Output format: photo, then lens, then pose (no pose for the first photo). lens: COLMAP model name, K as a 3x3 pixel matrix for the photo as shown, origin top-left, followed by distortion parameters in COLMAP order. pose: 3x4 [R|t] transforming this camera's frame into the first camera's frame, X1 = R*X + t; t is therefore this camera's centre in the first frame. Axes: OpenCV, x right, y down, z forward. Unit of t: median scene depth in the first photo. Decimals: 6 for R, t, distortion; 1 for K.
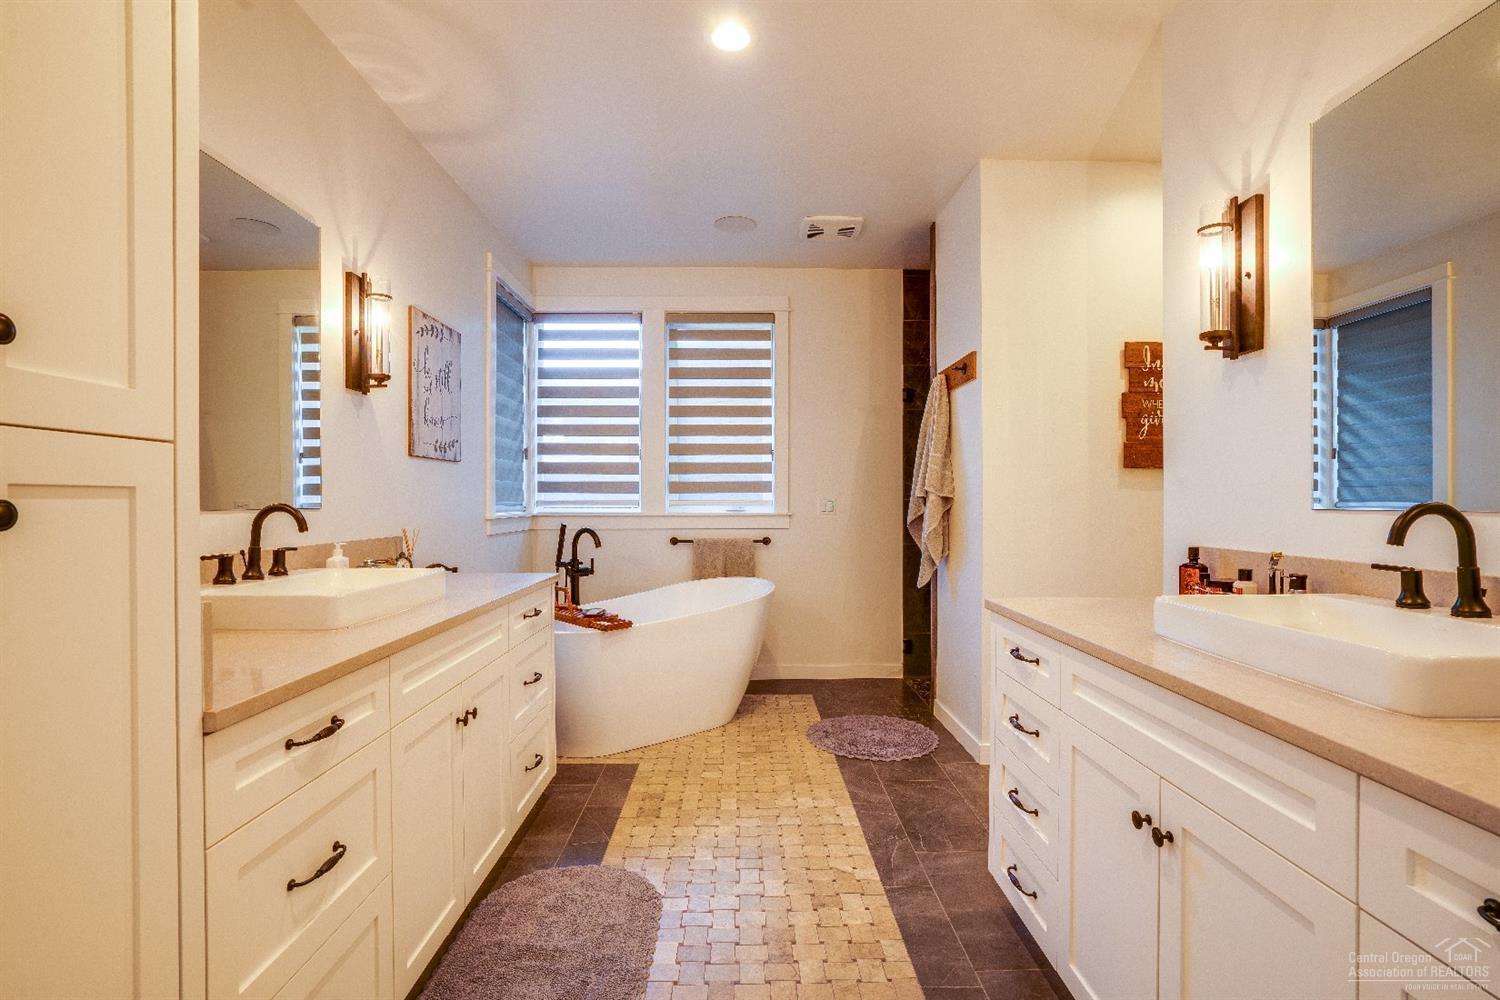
lens RADIAL K [[708.0, 0, 752.0], [0, 708.0, 501.4], [0, 0, 1]] dist [-0.049567, 0.023310]
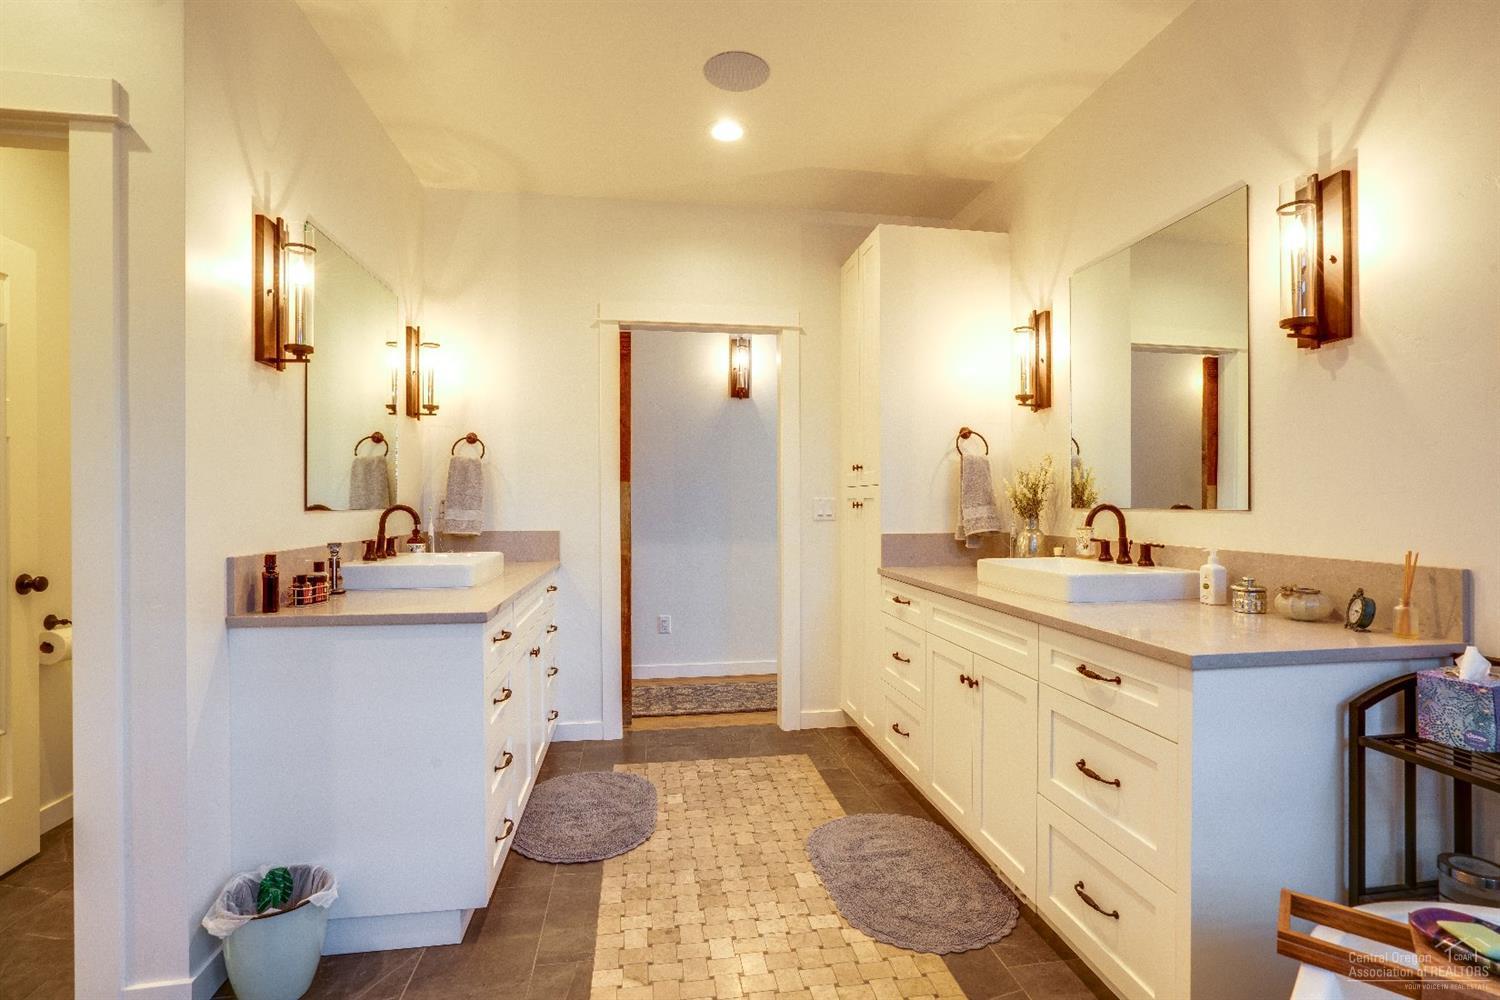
lens RADIAL K [[708.0, 0, 752.0], [0, 708.0, 501.4], [0, 0, 1]] dist [-0.049567, 0.023310]
pose [[-0.990717, 0.003884, -0.135885, 0.094684], [0.003797, 0.999992, 0.000899, -0.003328], [0.135888, 0.000374, -0.990724, 1.600397]]
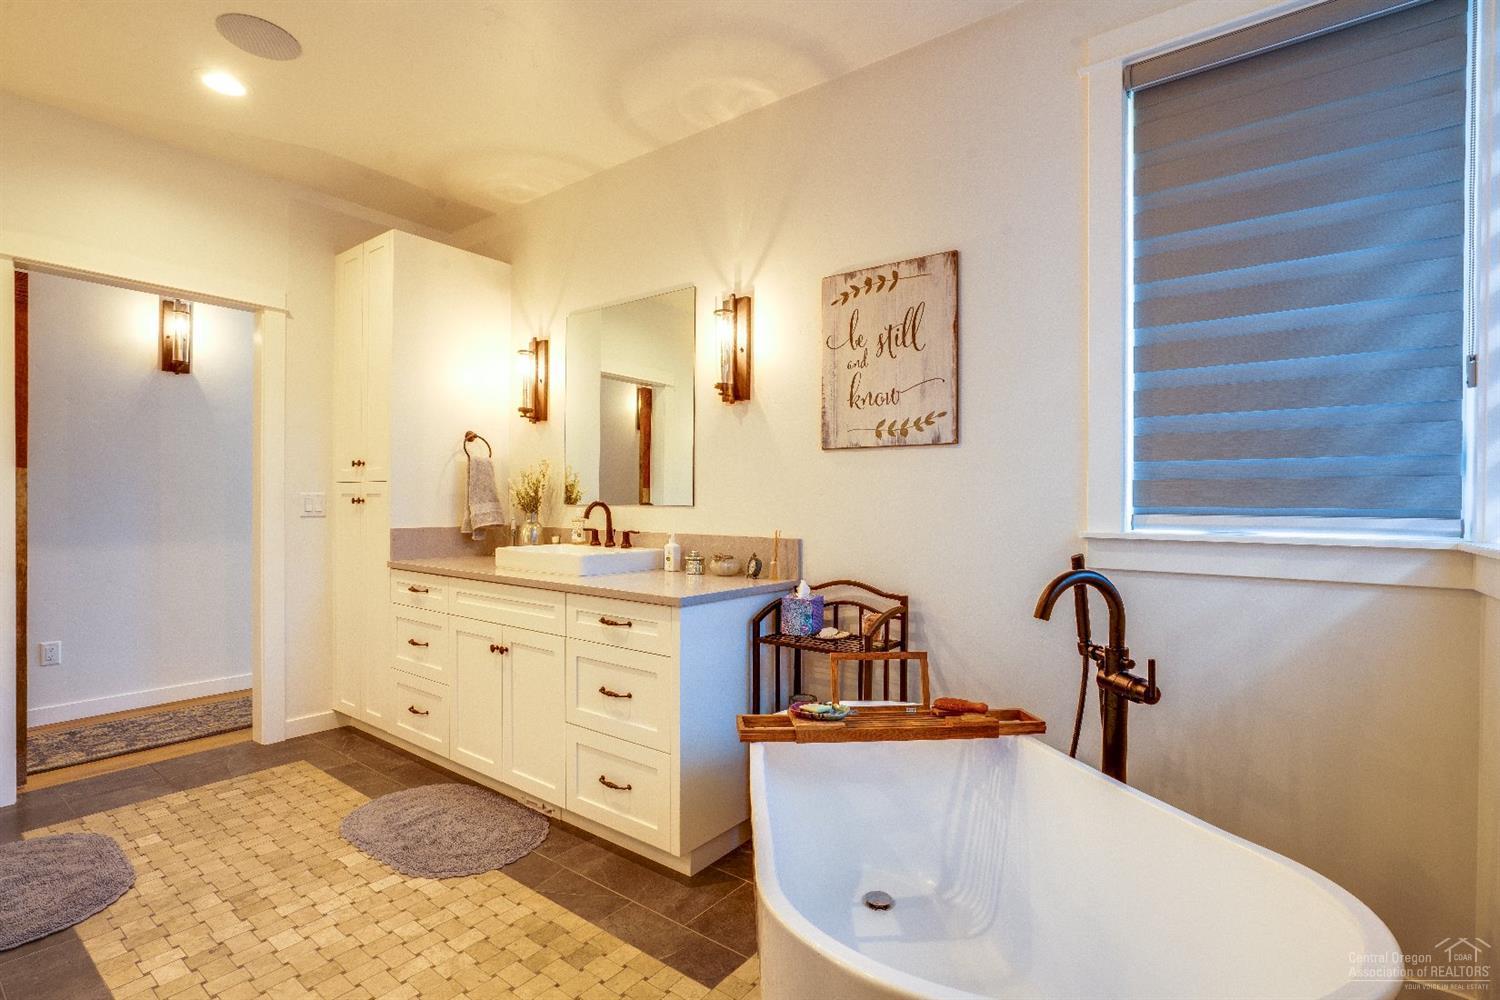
lens RADIAL K [[708.0, 0, 752.0], [0, 708.0, 501.4], [0, 0, 1]] dist [-0.049567, 0.023310]
pose [[-0.616800, -0.002434, -0.787116, 0.303949], [-0.007691, 0.999966, 0.002934, -0.002766], [0.787083, 0.007864, -0.616798, 1.708749]]
